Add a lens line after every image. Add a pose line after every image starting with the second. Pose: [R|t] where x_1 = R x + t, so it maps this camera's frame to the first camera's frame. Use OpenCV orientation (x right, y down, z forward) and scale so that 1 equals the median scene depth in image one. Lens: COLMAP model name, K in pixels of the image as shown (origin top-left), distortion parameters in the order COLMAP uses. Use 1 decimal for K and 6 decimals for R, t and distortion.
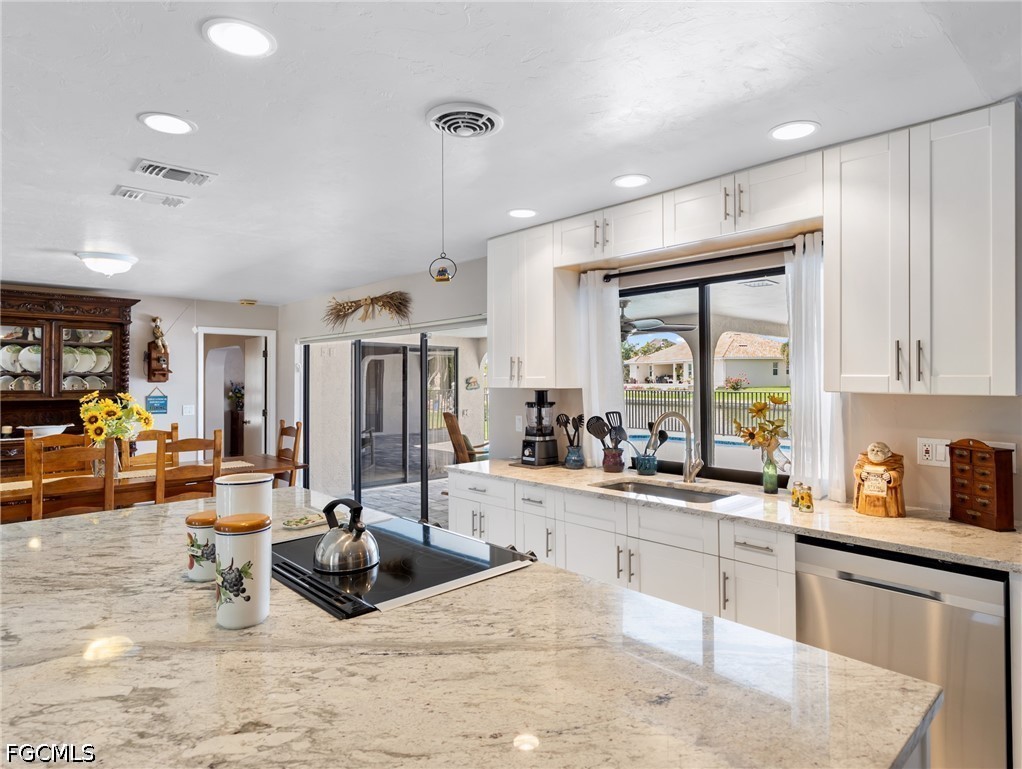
lens RADIAL K [[594.8, 0, 513.9], [0, 594.8, 373.0], [0, 0, 1]] dist [-0.000436, -0.001617]
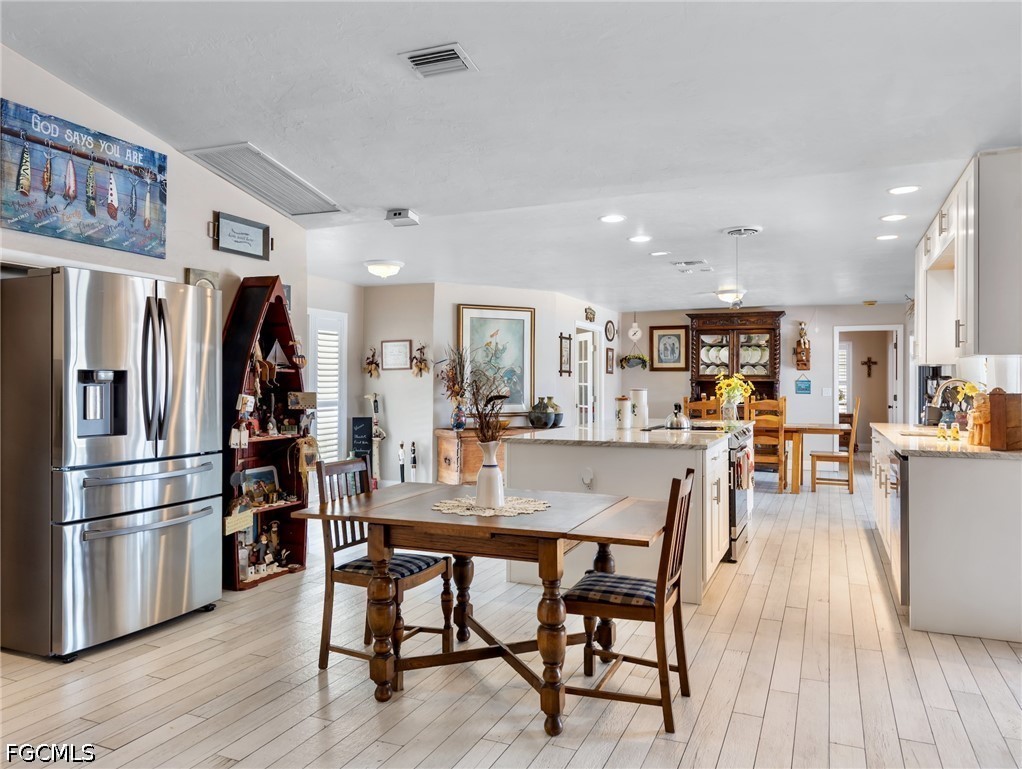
lens RADIAL K [[712.6, 0, 513.4], [0, 712.6, 378.1], [0, 0, 1]] dist [-0.002224, -0.002234]
pose [[0.395699, 0.001430, -0.918379, 0.676697], [0.003036, 0.999991, 0.002865, 0.029365], [0.918375, -0.003922, 0.395691, -0.258640]]
